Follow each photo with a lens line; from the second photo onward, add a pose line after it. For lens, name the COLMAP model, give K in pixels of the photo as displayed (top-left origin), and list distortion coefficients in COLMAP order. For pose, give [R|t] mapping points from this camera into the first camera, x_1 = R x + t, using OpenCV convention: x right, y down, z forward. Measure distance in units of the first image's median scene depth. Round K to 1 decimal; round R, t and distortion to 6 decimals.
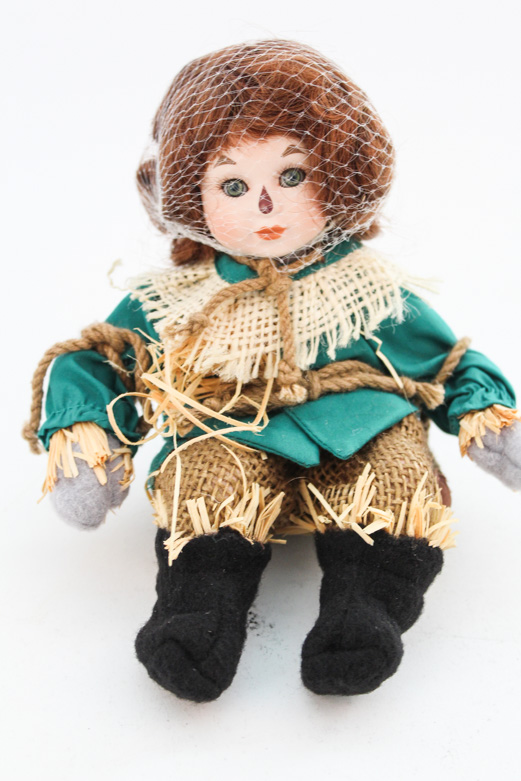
lens RADIAL K [[1788.4, 0, 259.2], [0, 1788.4, 391.0], [0, 0, 1]] dist [0.323289, 0.000000]
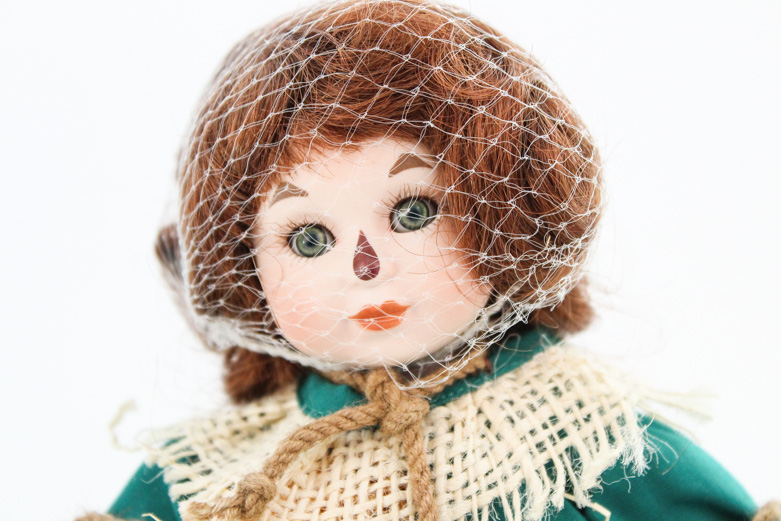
lens RADIAL K [[1923.2, 0, 391.7], [0, 1923.2, 258.3], [0, 0, 1]] dist [0.120440, 0.000000]
pose [[0.992086, -0.076879, -0.099274, 0.067828], [0.050671, 0.968534, -0.243668, 0.035835], [0.114884, 0.236709, 0.964764, 0.433178]]
